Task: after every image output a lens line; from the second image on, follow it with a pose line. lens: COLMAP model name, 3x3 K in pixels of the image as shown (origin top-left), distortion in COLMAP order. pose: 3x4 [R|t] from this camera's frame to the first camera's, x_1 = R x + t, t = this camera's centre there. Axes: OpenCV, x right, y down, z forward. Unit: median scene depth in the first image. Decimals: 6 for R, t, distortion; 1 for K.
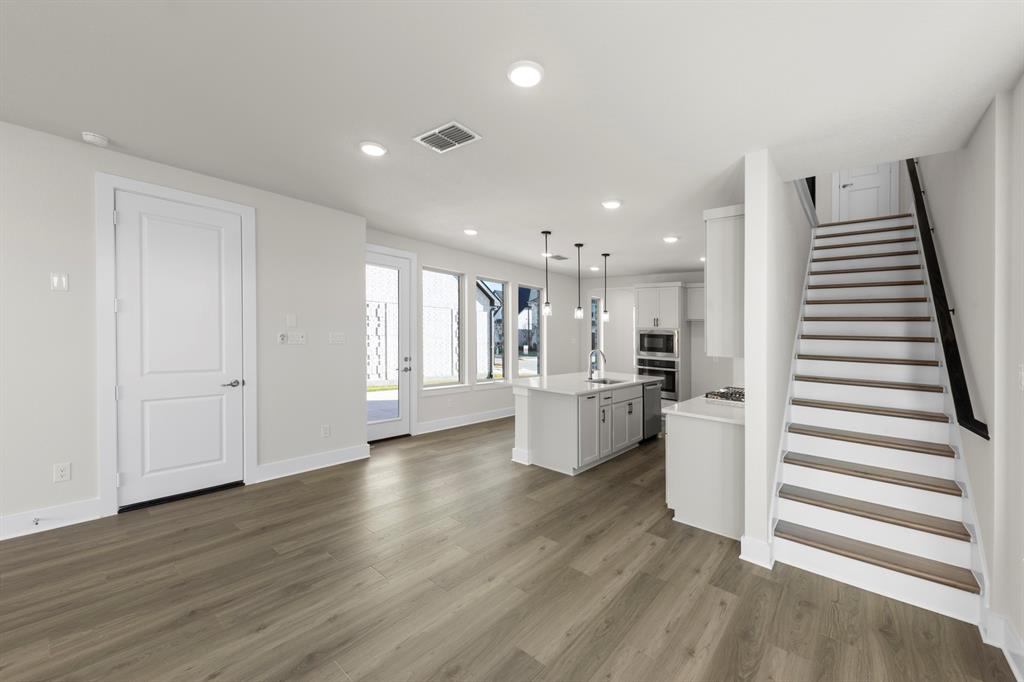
lens RADIAL K [[403.9, 0, 512.9], [0, 403.9, 332.3], [0, 0, 1]] dist [0.001786, -0.000684]
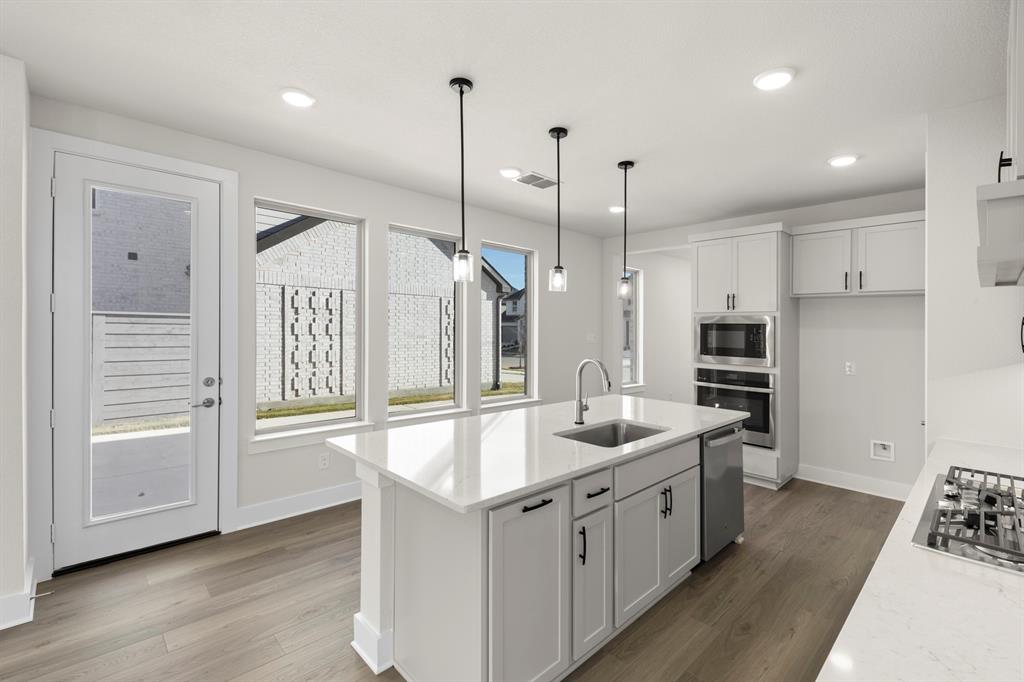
lens RADIAL K [[454.8, 0, 507.9], [0, 454.8, 350.6], [0, 0, 1]] dist [0.008959, 0.000198]
pose [[0.993717, -0.013509, -0.111107, 0.126390], [0.018853, 0.998708, 0.047185, 0.006059], [0.110326, -0.048983, 0.992688, 0.364156]]
